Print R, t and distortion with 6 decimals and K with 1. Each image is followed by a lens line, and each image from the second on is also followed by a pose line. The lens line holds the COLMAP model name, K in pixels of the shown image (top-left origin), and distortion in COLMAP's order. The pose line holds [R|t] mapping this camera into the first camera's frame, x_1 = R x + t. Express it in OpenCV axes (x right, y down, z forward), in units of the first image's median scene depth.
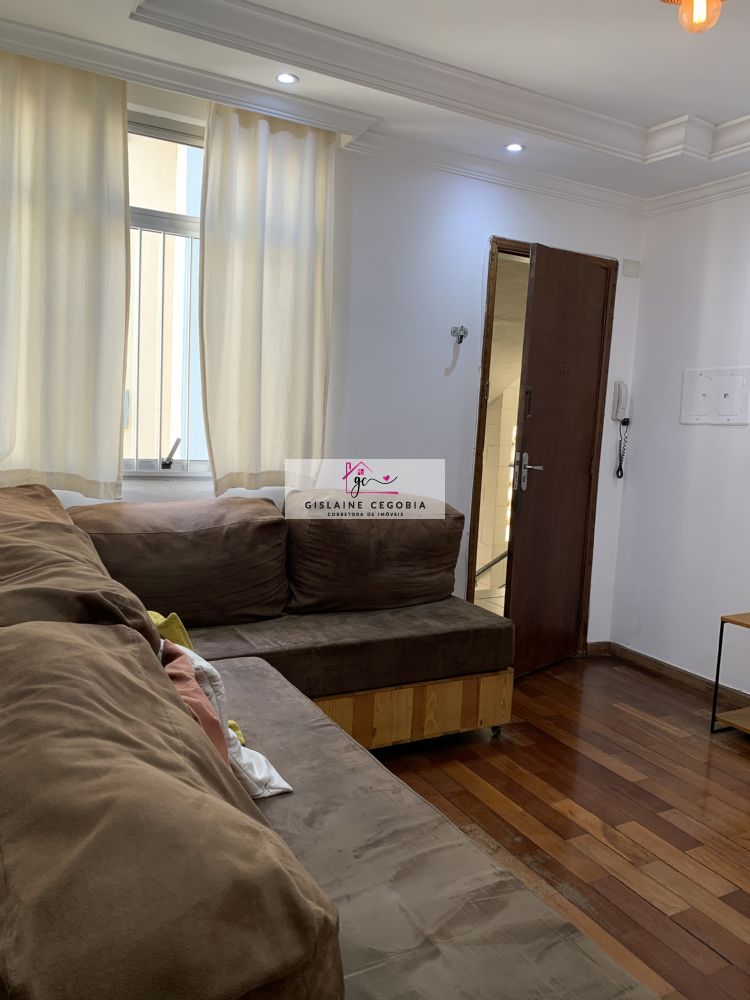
lens RADIAL K [[766.0, 0, 369.1], [0, 766.0, 503.5], [0, 0, 1]] dist [0.039812, -0.048091]
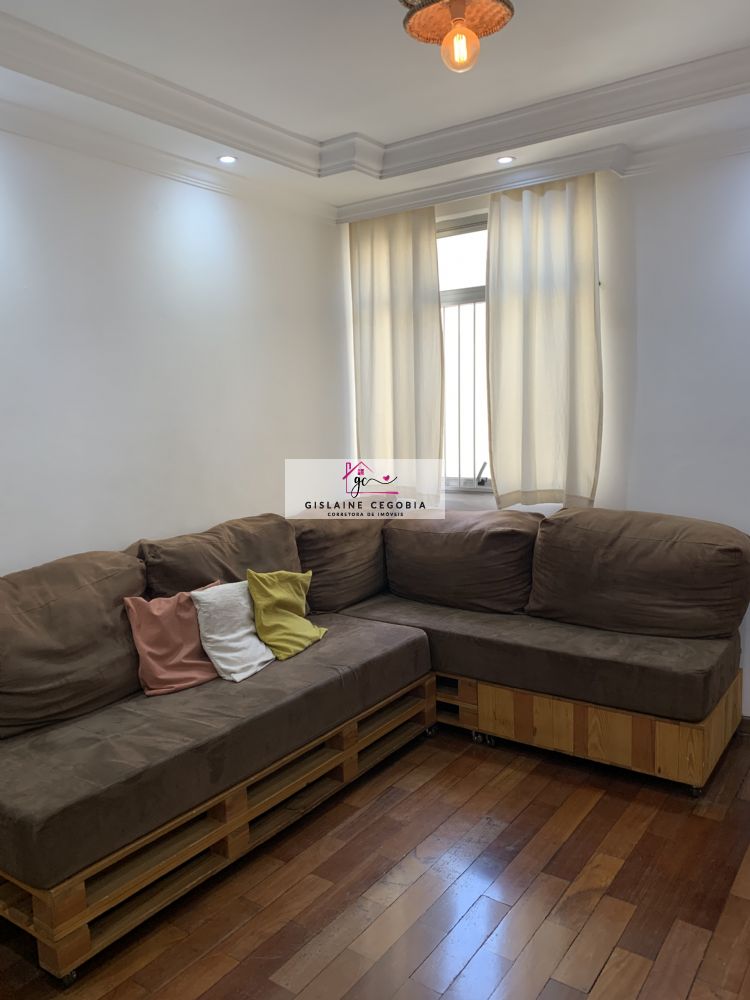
lens RADIAL K [[766.0, 0, 379.9], [0, 766.0, 515.0], [0, 0, 1]] dist [0.039812, -0.048091]
pose [[0.445934, 0.066172, -0.892617, 0.839571], [-0.055672, 0.997383, 0.046126, -0.046903], [0.893333, 0.029125, 0.448451, 0.290733]]
